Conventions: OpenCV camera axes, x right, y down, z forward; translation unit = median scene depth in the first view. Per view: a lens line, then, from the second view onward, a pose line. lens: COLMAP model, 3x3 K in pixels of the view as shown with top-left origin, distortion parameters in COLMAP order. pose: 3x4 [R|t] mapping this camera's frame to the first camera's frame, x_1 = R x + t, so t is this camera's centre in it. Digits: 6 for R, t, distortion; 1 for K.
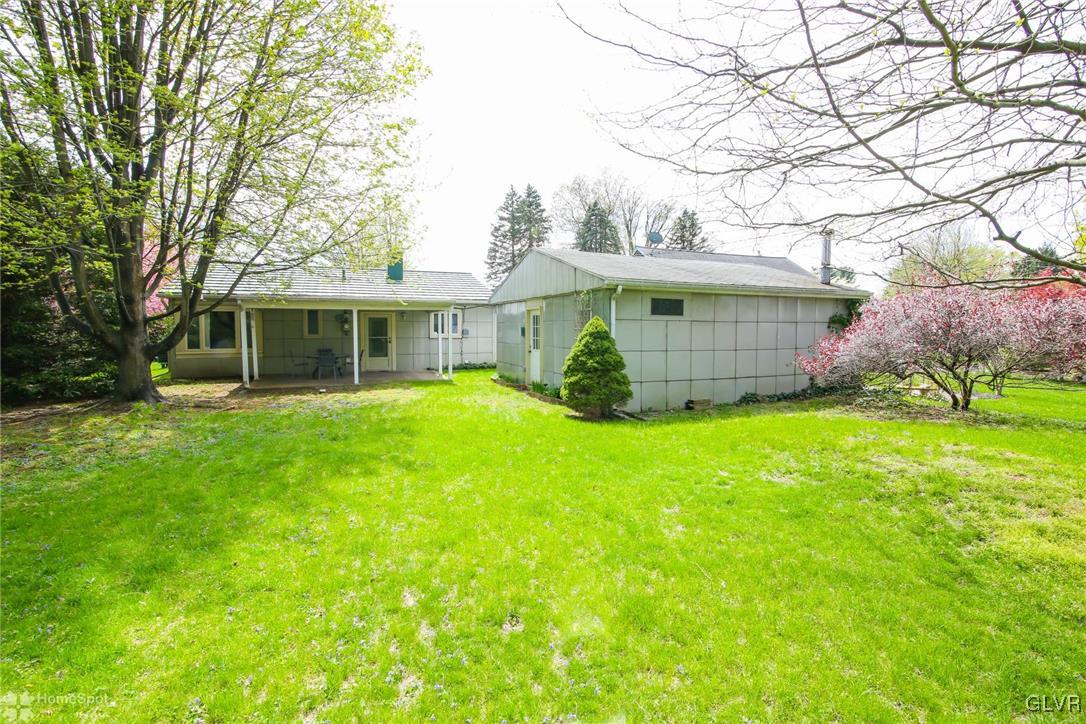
lens RADIAL K [[528.2, 0, 548.6], [0, 528.2, 358.5], [0, 0, 1]] dist [-0.011122, -0.001645]
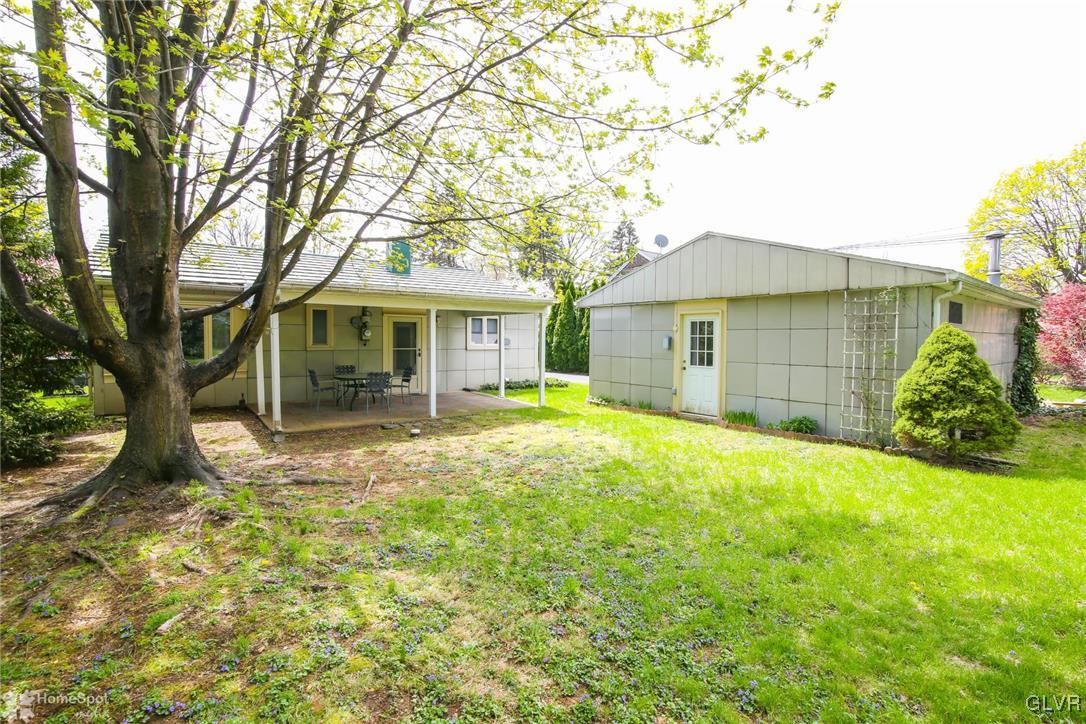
lens RADIAL K [[528.2, 0, 546.8], [0, 528.2, 355.3], [0, 0, 1]] dist [-0.011122, -0.001645]
pose [[0.966982, 0.000082, 0.254845, -0.315716], [0.005725, 0.999741, -0.022043, -0.013373], [-0.254781, 0.022774, 0.966731, 0.236658]]
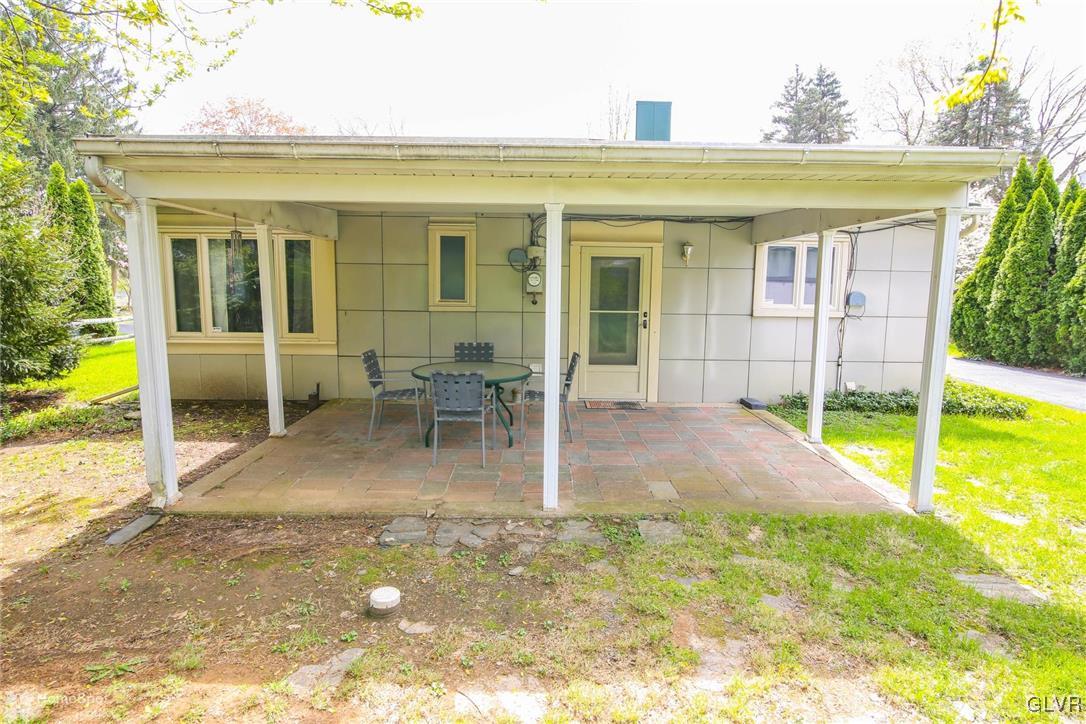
lens RADIAL K [[596.5, 0, 544.4], [0, 596.5, 354.8], [0, 0, 1]] dist [-0.005285, -0.000298]
pose [[0.929861, 0.054207, -0.363896, -0.214202], [-0.034273, 0.997548, 0.061022, -0.033310], [0.366312, -0.044270, 0.929438, 0.591321]]
